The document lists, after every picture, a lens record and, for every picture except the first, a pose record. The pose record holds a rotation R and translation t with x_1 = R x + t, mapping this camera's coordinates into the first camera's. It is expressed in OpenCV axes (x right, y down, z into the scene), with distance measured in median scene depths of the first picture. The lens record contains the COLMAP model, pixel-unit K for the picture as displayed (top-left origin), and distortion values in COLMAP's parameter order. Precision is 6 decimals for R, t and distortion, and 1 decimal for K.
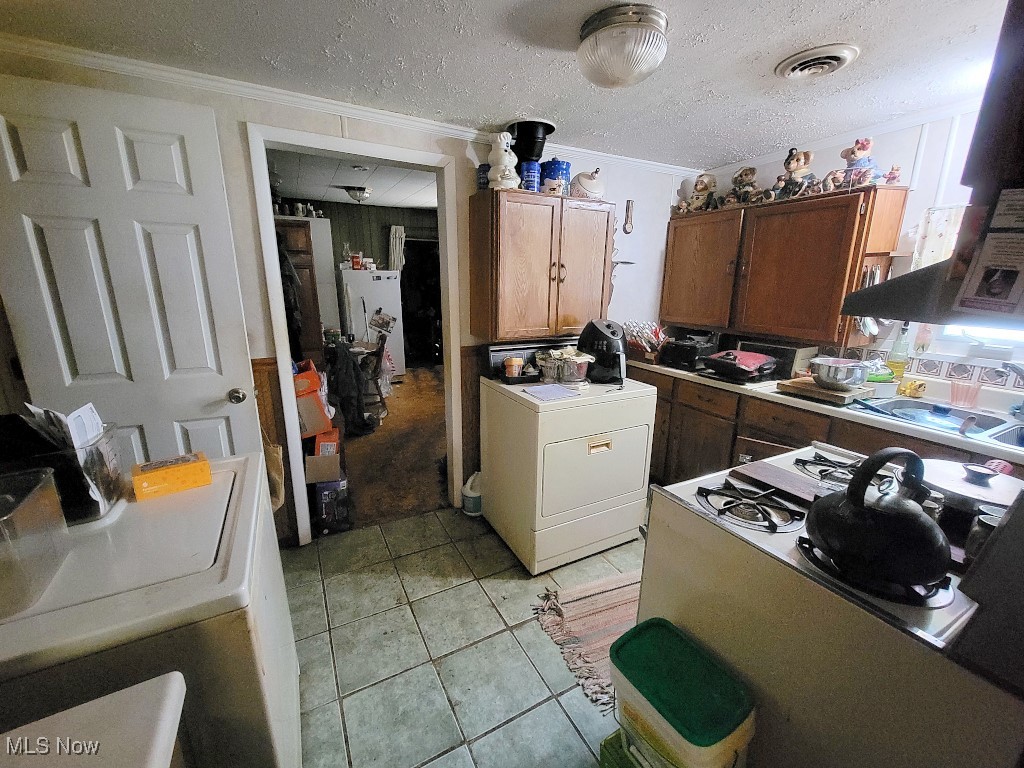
lens RADIAL K [[414.2, 0, 509.3], [0, 414.2, 382.5], [0, 0, 1]] dist [-0.000259, -0.000348]
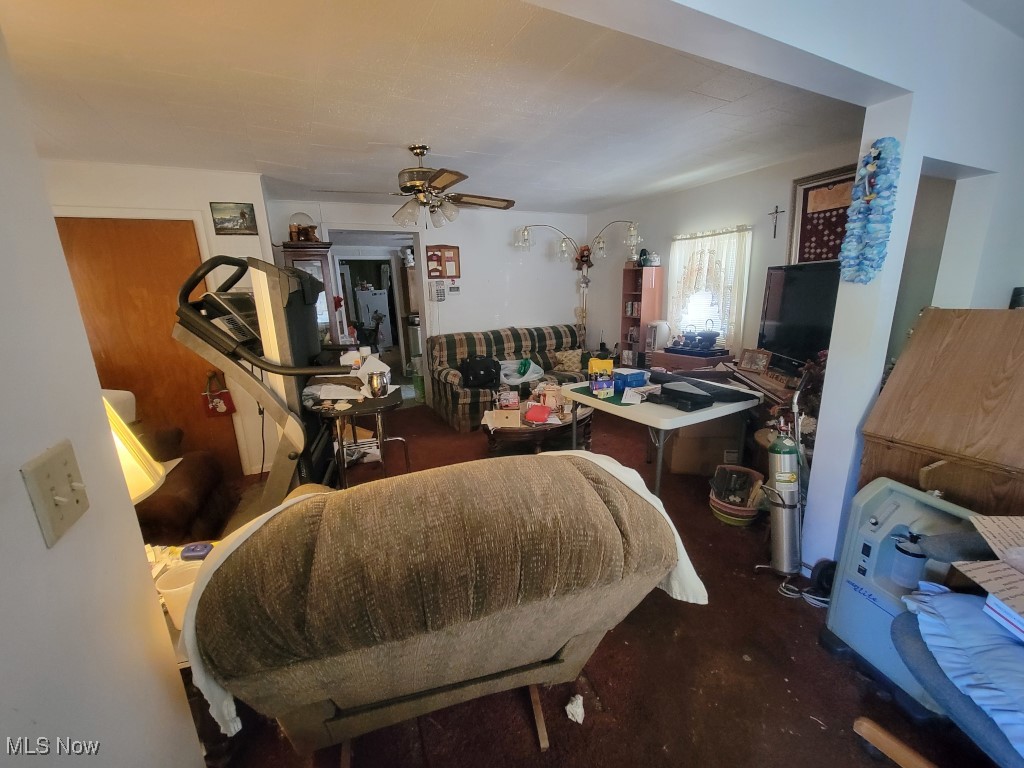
lens RADIAL K [[414.2, 0, 509.3], [0, 414.2, 382.5], [0, 0, 1]] dist [-0.000259, -0.000348]
pose [[0.998856, -0.043947, -0.018859, 0.313192], [0.043613, 0.998891, -0.017760, 0.210081], [0.019618, 0.016917, 0.999664, -0.870770]]
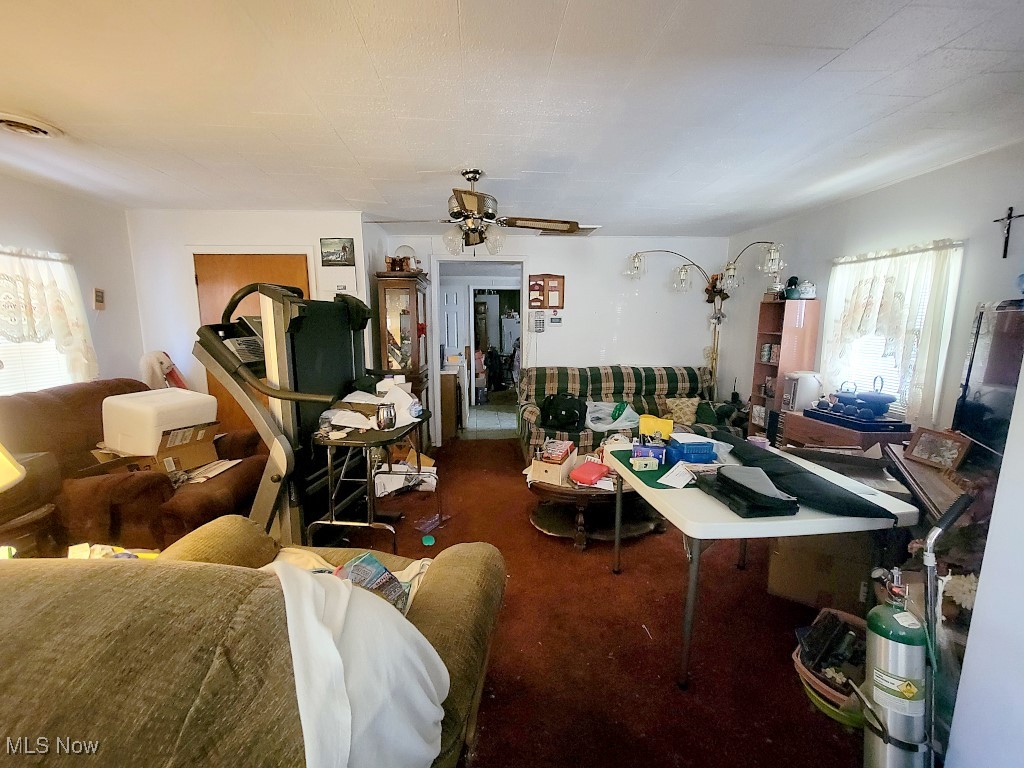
lens RADIAL K [[414.2, 0, 509.3], [0, 414.2, 382.5], [0, 0, 1]] dist [-0.000259, -0.000348]
pose [[0.915173, 0.046304, -0.400394, 0.439364], [-0.084932, 0.993229, -0.079264, 0.188160], [0.394012, 0.106546, 0.912909, -0.775096]]
